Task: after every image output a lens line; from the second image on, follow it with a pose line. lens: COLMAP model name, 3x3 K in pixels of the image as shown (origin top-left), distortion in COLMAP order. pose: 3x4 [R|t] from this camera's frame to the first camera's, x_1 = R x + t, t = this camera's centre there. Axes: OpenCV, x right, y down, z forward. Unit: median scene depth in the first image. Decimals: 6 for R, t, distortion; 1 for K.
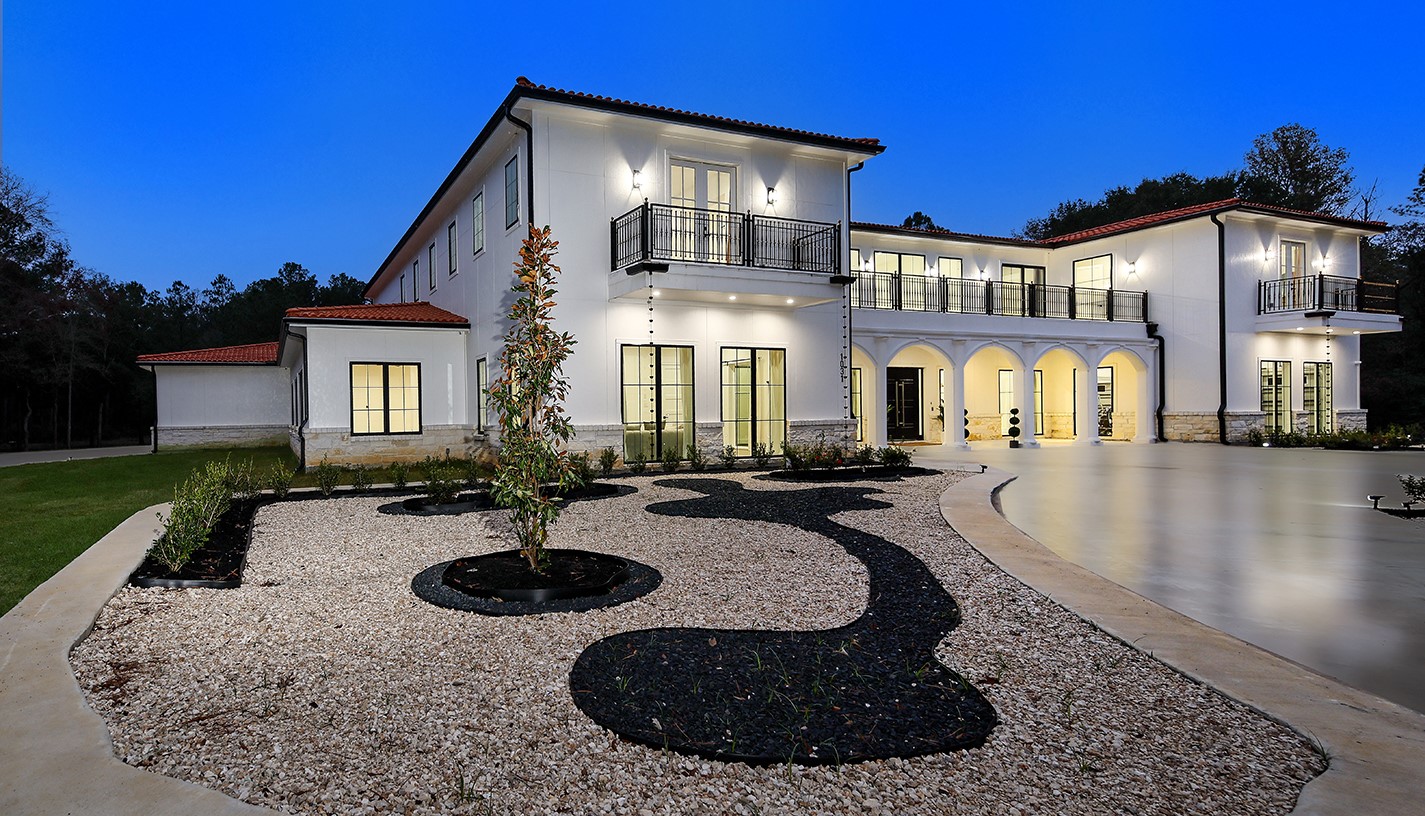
lens RADIAL K [[920.6, 0, 711.3], [0, 920.6, 414.3], [0, 0, 1]] dist [0.009330, 0.000750]
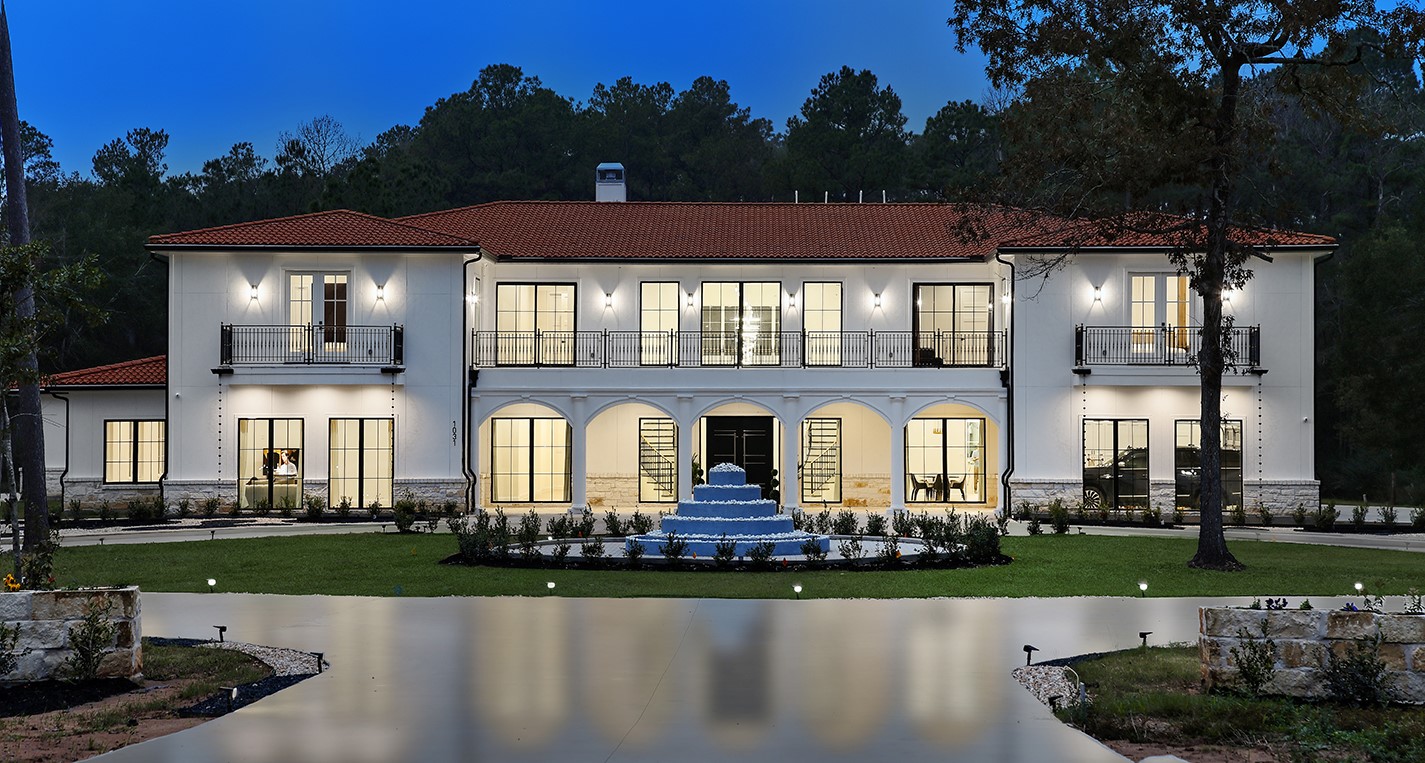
lens RADIAL K [[3135.5, 0, 713.3], [0, 3135.5, 380.0], [0, 0, 1]] dist [0.460949, 0.000000]
pose [[0.914194, 0.009419, -0.405168, 1.892437], [-0.015305, 0.999819, -0.011291, -0.072748], [0.404989, 0.016523, 0.914172, -2.303520]]
